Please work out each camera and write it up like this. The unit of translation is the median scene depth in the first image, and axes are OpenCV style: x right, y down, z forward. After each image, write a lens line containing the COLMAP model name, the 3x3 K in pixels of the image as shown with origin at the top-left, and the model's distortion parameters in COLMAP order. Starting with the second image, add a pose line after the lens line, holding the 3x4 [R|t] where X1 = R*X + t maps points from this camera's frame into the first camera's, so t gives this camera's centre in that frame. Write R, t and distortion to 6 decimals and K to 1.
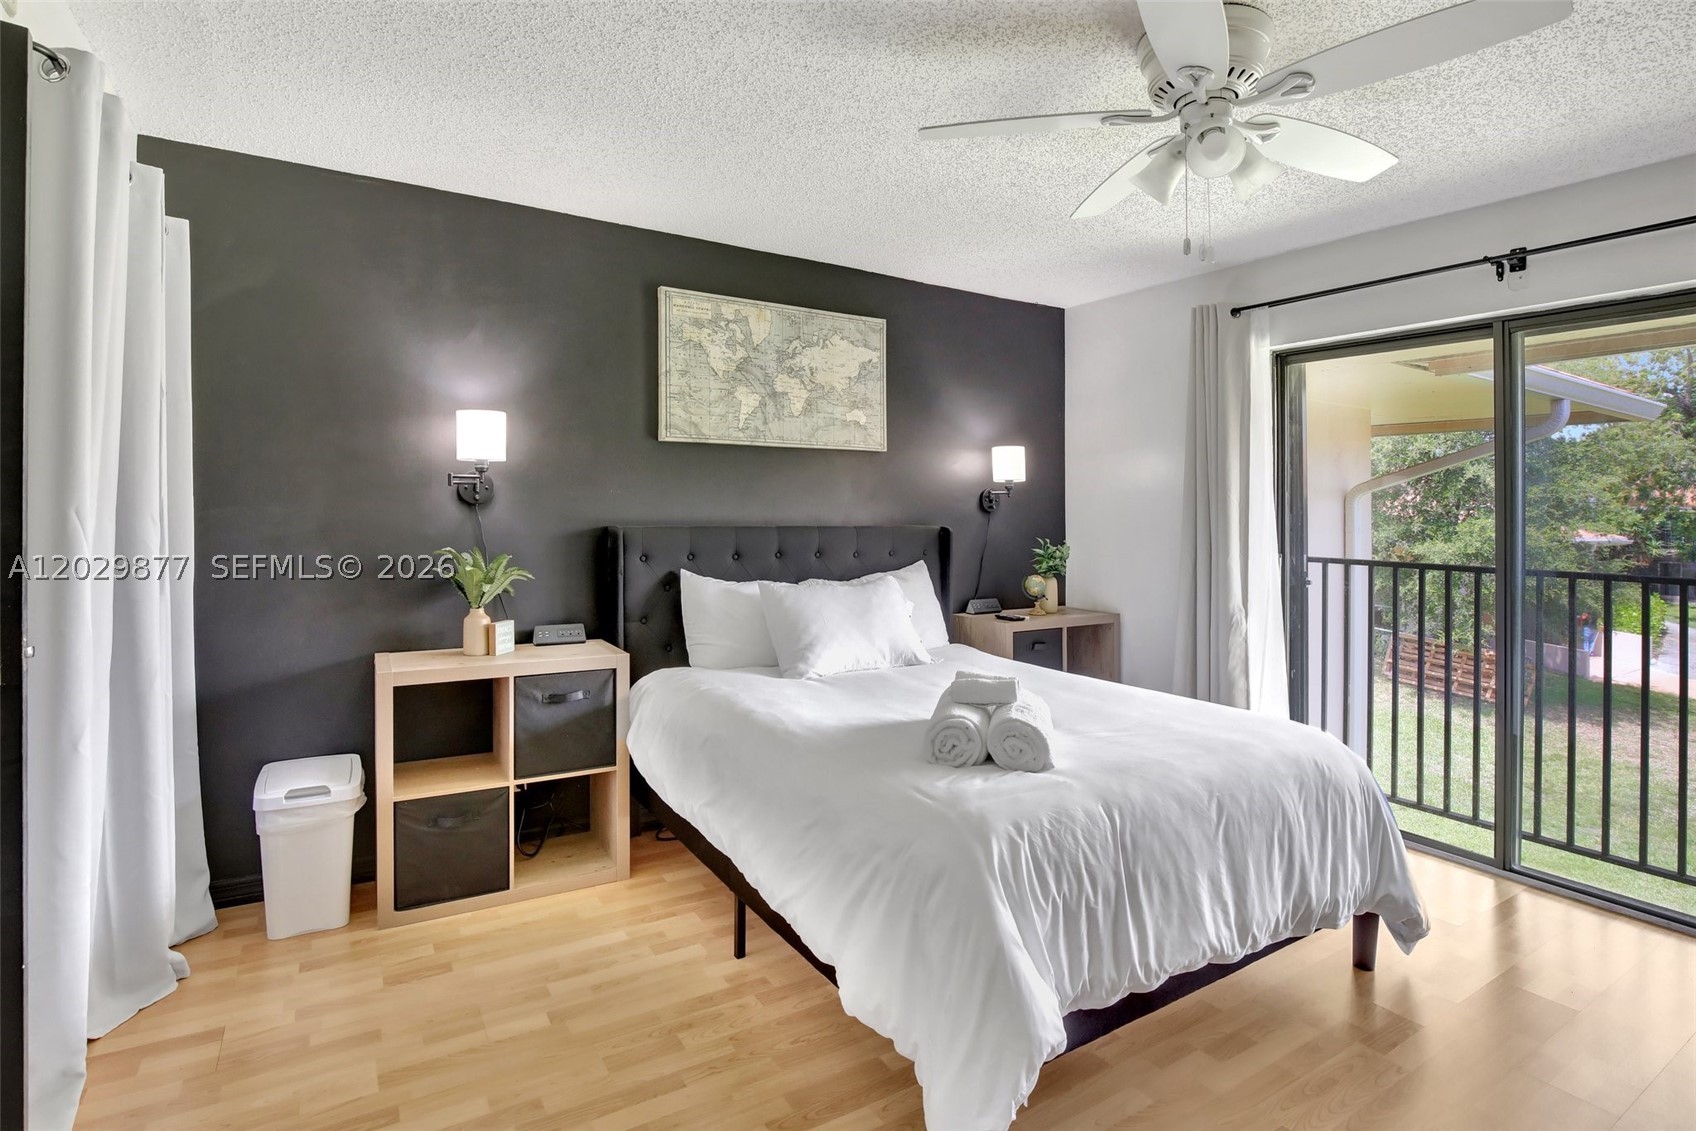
lens RADIAL K [[836.1, 0, 881.7], [0, 836.1, 503.8], [0, 0, 1]] dist [-0.003301, -0.029618]
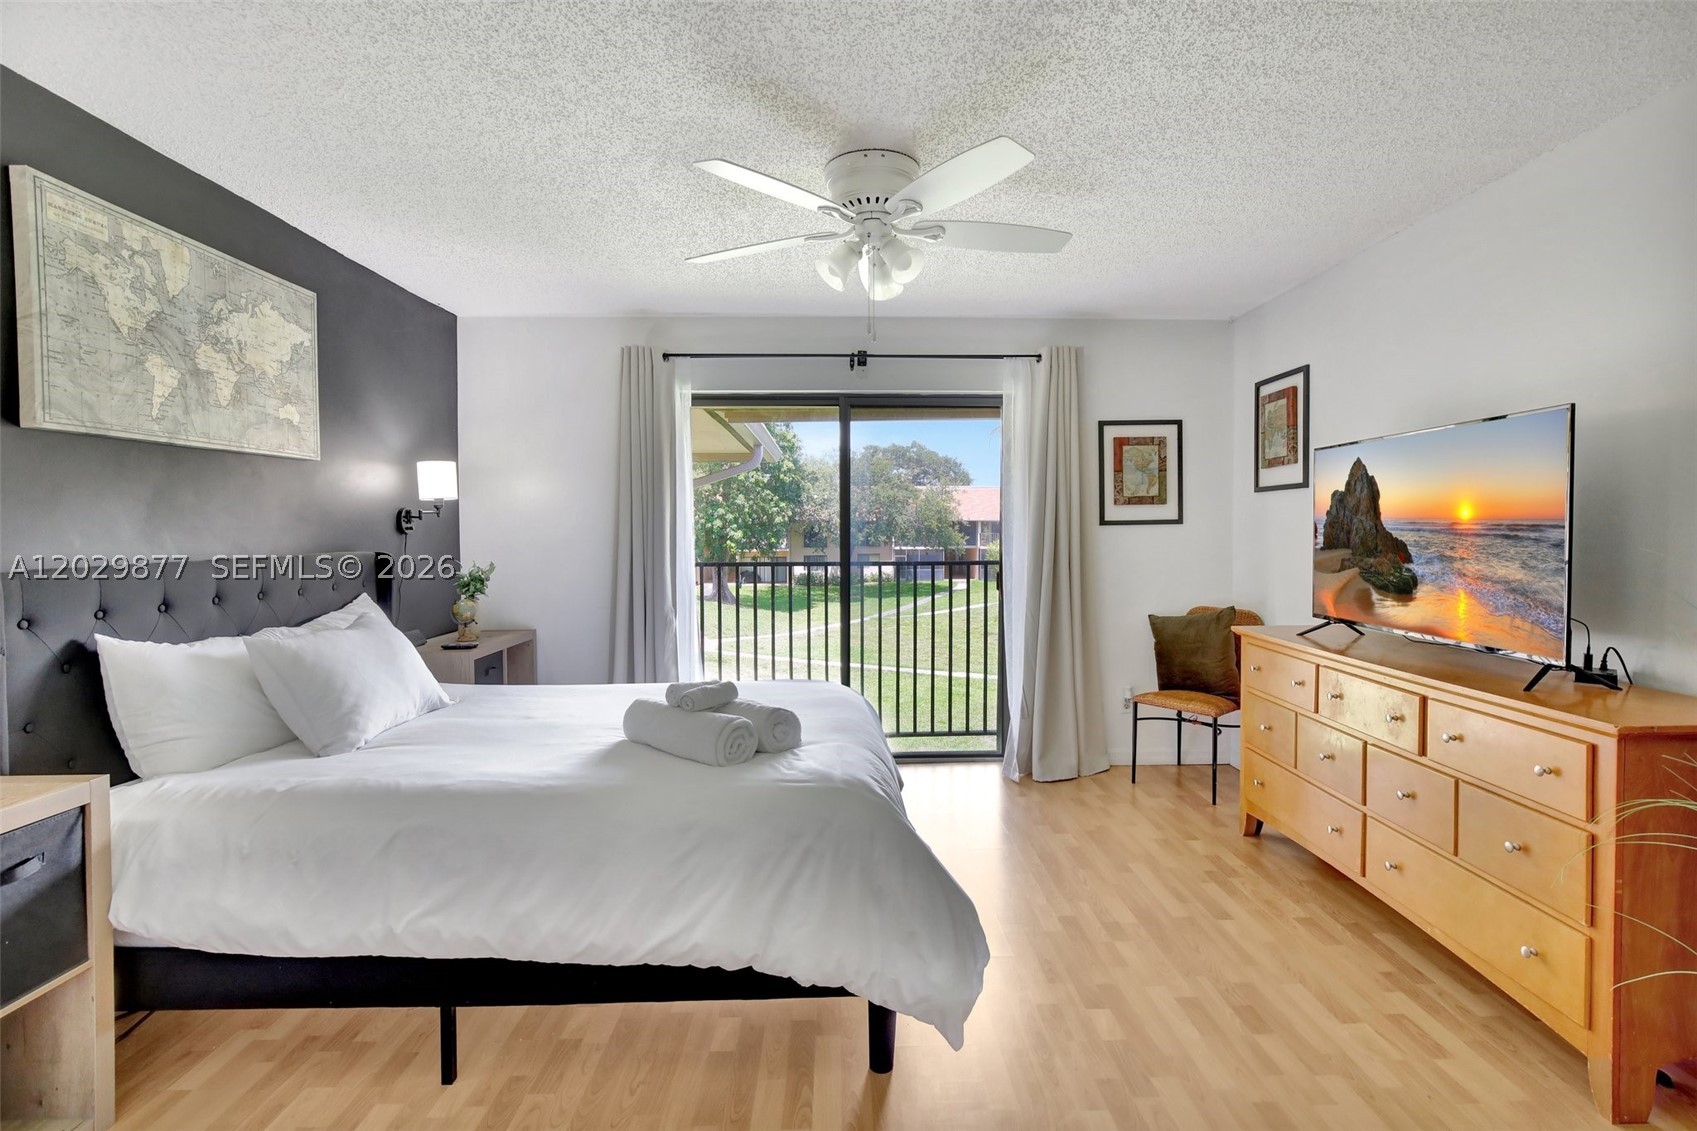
lens RADIAL K [[800.0, 0, 848.5], [0, 800.0, 565.5], [0, 0, 1]] dist [-0.035533, 0.013612]
pose [[0.528871, -0.057428, 0.846757, -0.420435], [0.008119, 0.998005, 0.062614, -0.006465], [-0.848663, -0.026240, 0.528283, 0.193066]]
